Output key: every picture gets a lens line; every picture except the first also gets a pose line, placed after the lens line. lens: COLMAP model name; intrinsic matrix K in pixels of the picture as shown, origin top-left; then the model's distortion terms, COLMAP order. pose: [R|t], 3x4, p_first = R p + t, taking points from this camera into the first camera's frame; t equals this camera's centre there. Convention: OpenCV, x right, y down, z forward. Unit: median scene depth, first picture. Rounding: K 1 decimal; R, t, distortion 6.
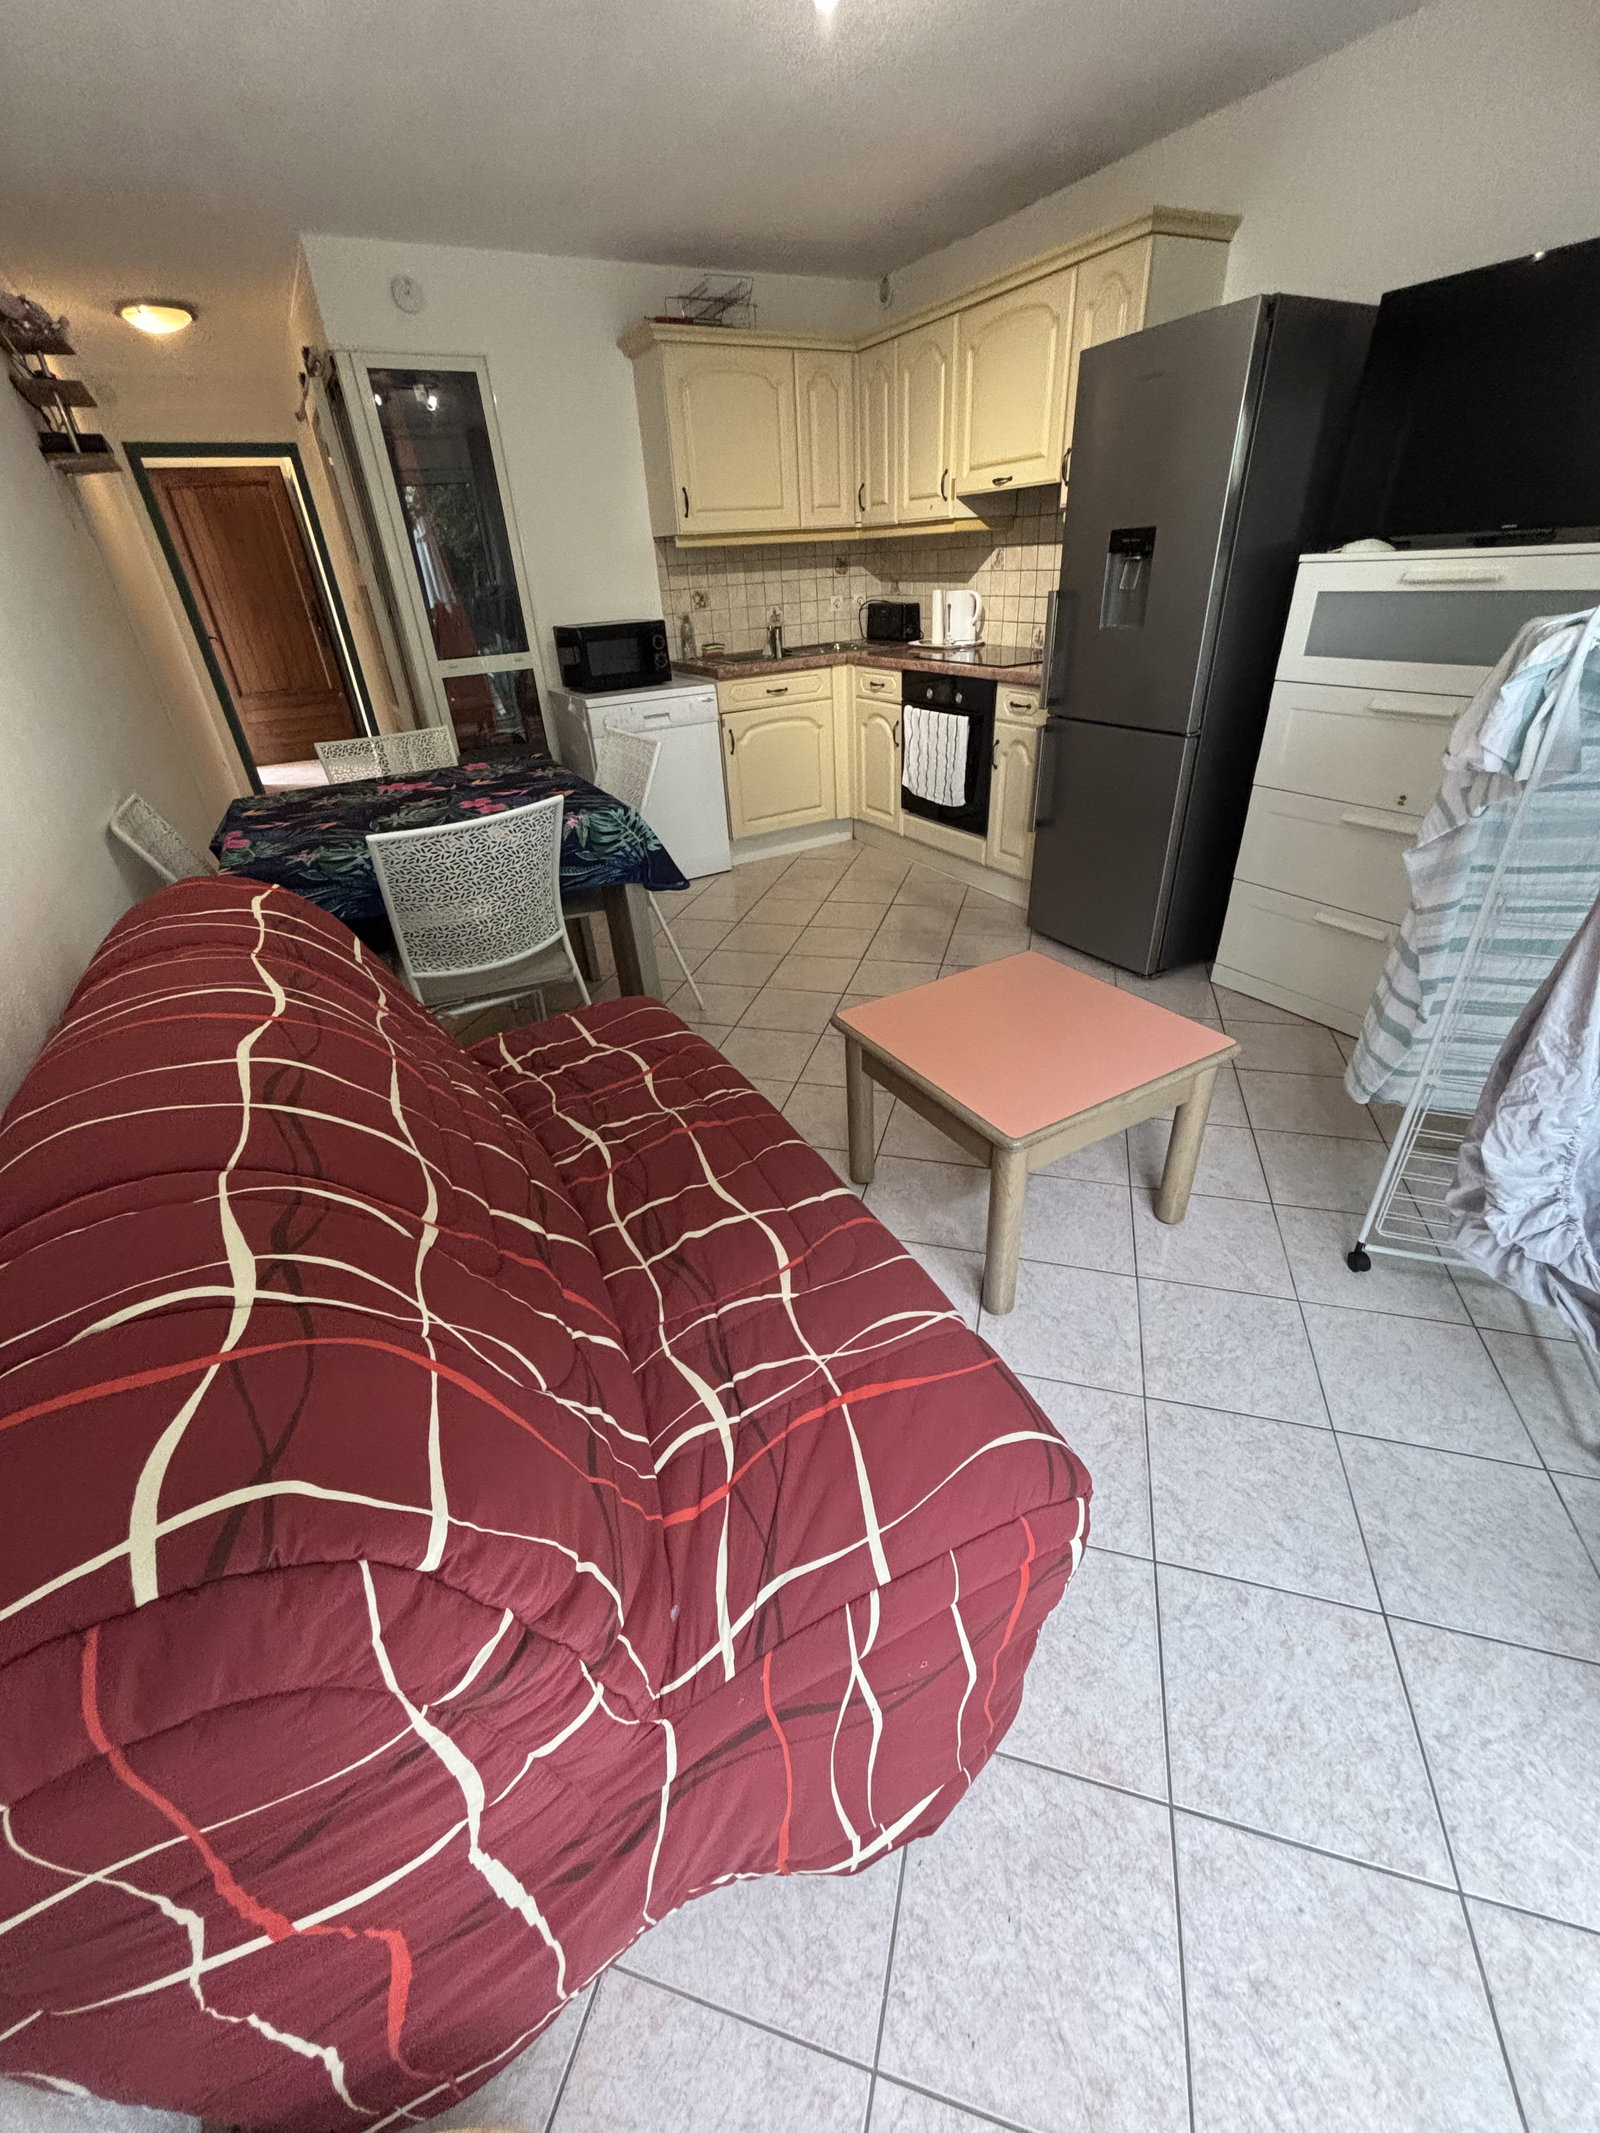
lens RADIAL K [[862.1, 0, 800.5], [0, 862.1, 1062.6], [0, 0, 1]] dist [-0.002407, -0.000713]
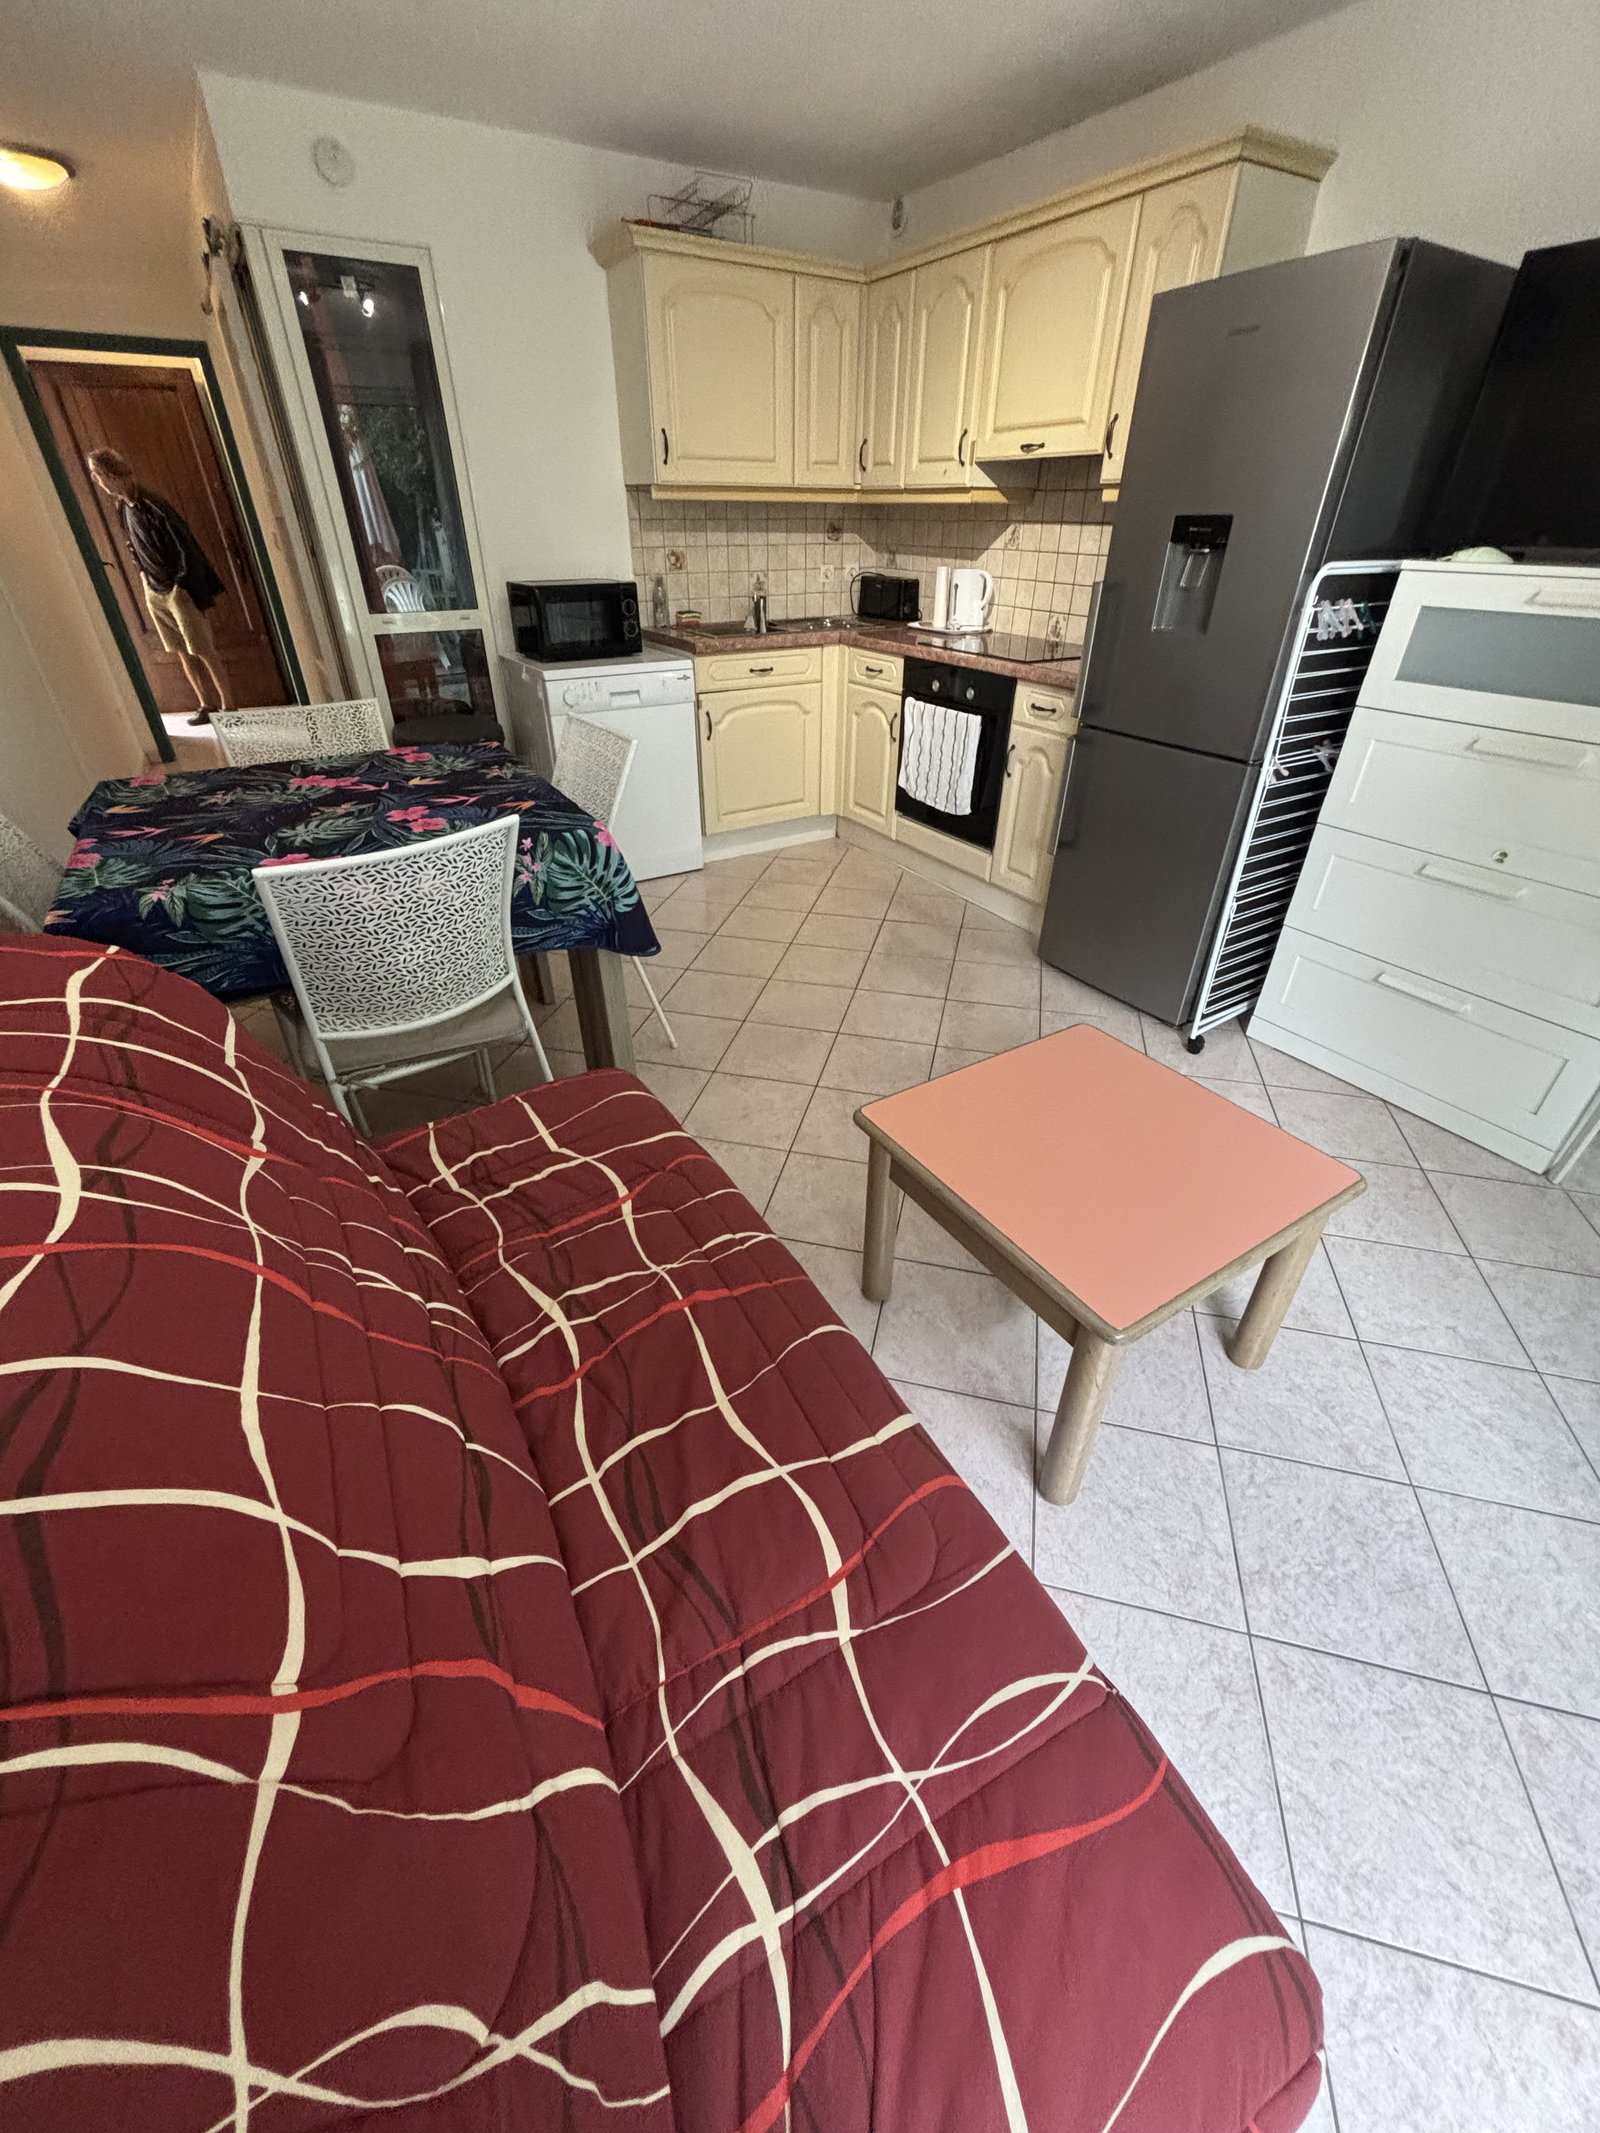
lens RADIAL K [[866.4, 0, 801.0], [0, 866.4, 1061.0], [0, 0, 1]] dist [-0.002238, 0.000492]
pose [[0.997643, 0.028801, 0.062278, -0.049915], [-0.030802, 0.999031, 0.031423, -0.096500], [-0.061313, -0.033267, 0.997564, 0.153226]]
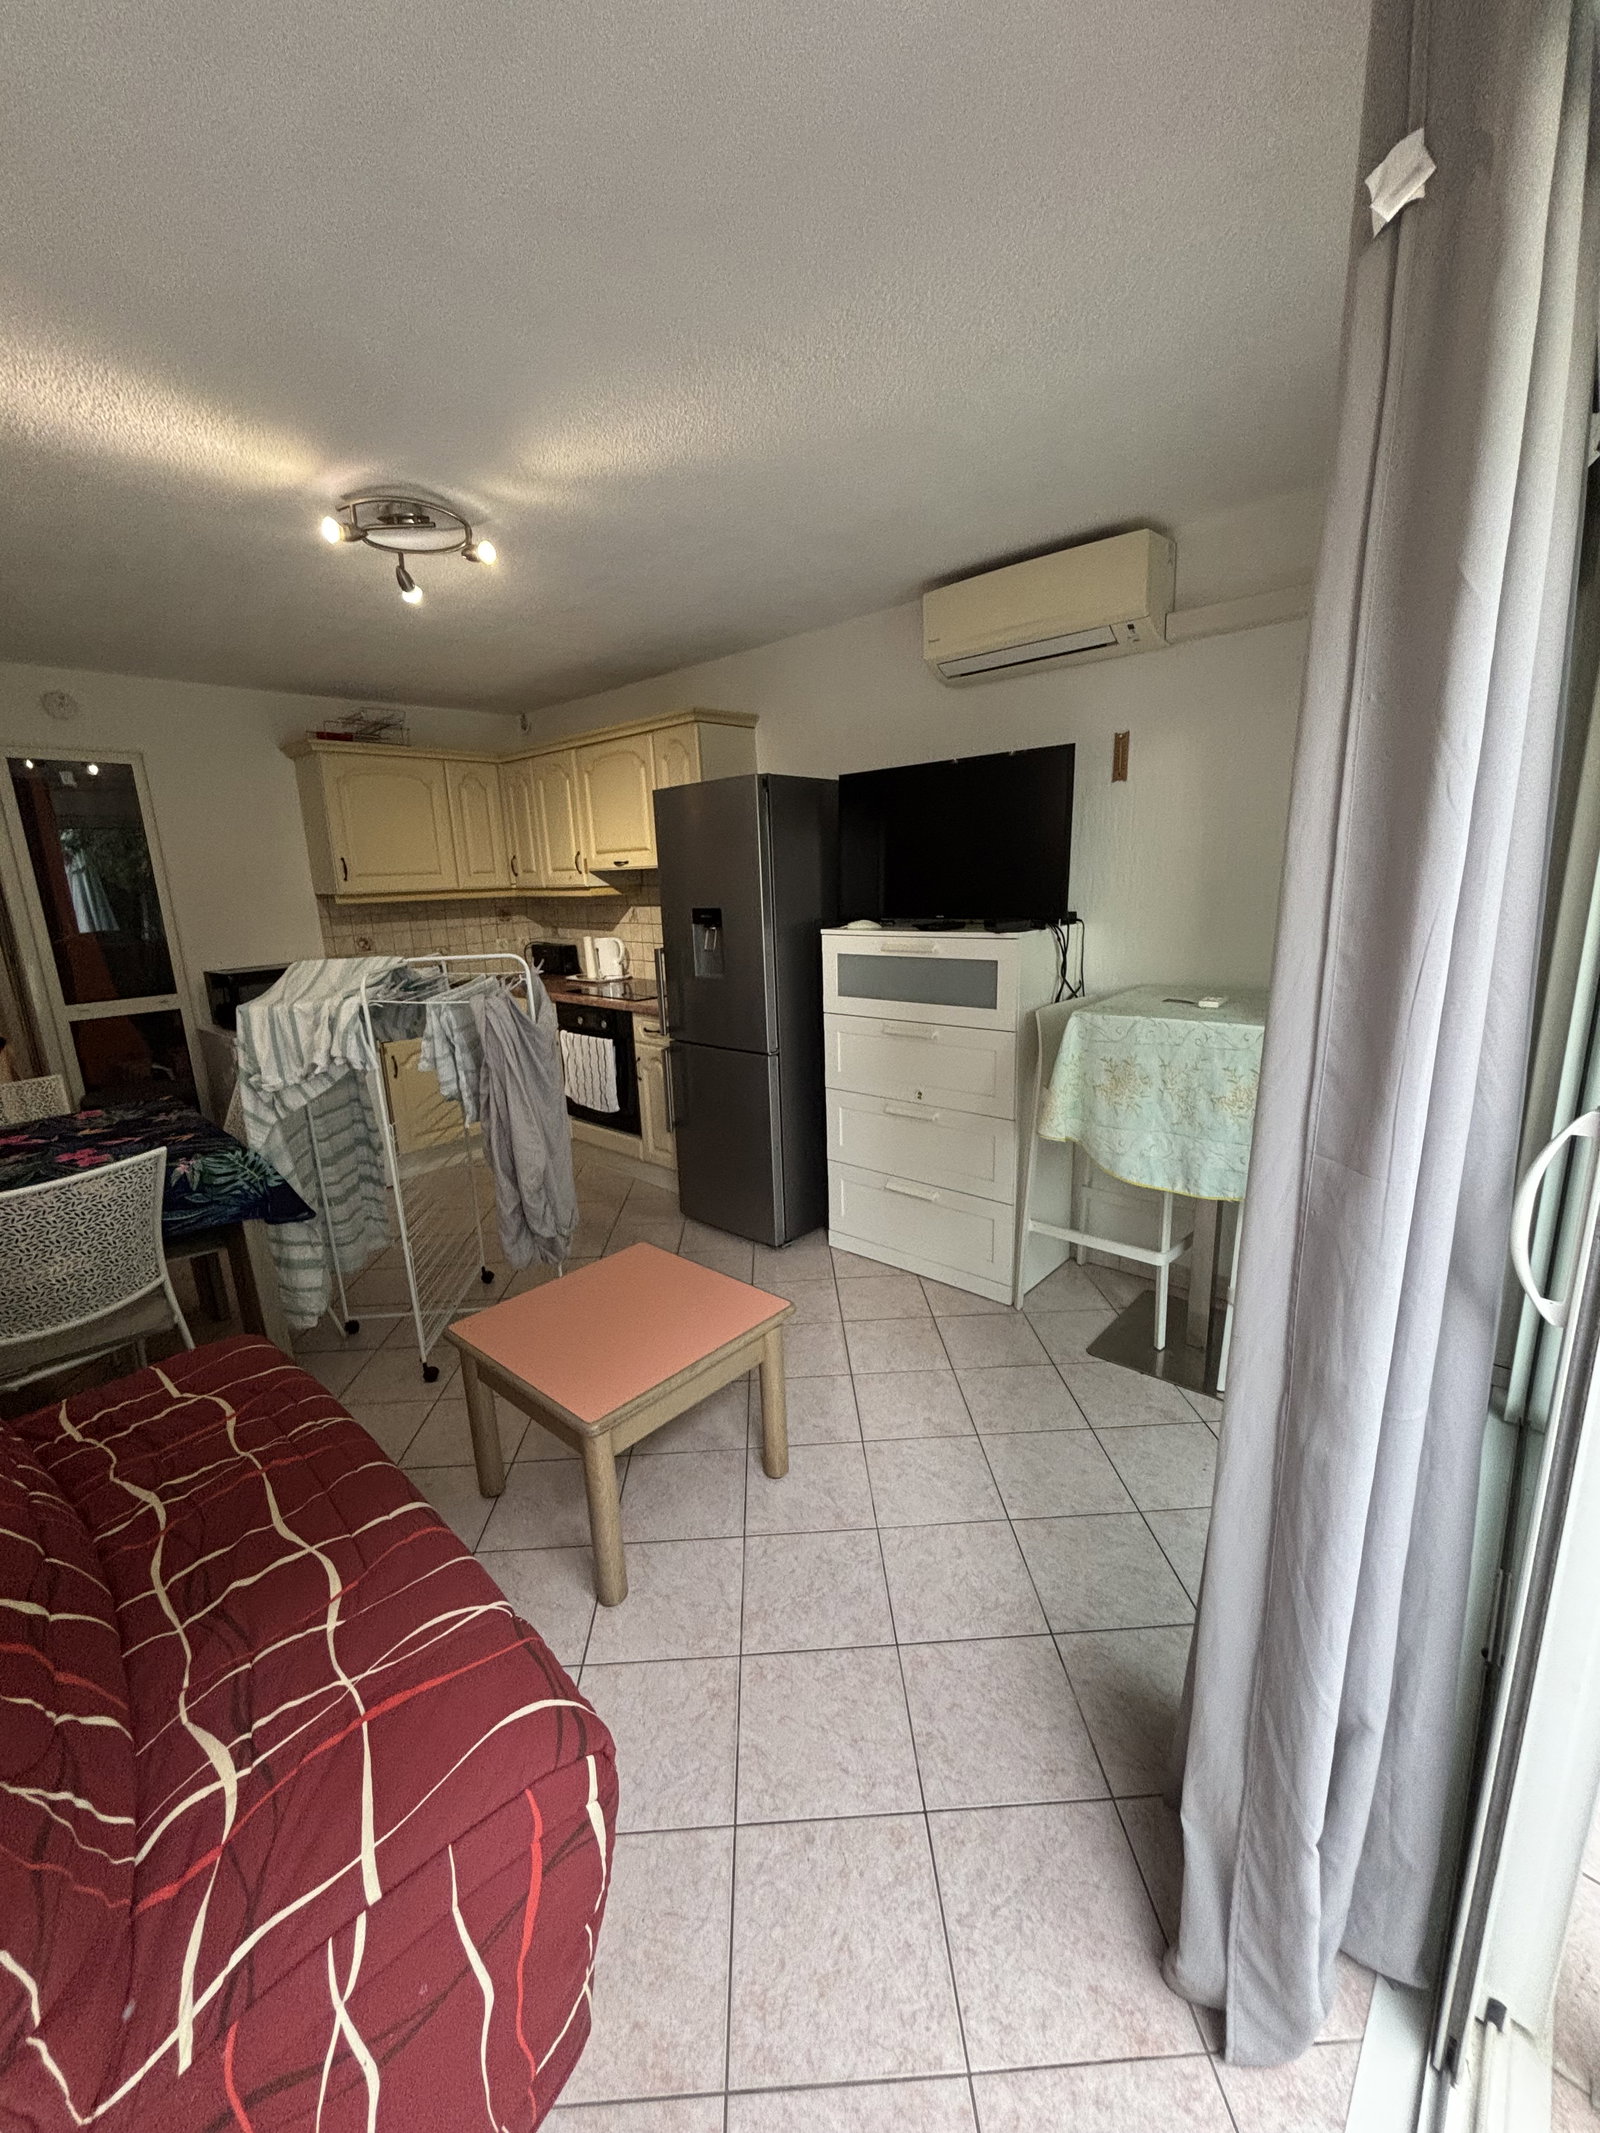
lens RADIAL K [[853.3, 0, 802.7], [0, 853.3, 1065.9], [0, 0, 1]] dist [-0.001042, -0.000209]
pose [[0.948611, -0.049730, 0.312512, 0.109358], [0.145857, 0.945124, -0.292345, 0.008417], [-0.280824, 0.322904, 0.903809, -0.140029]]
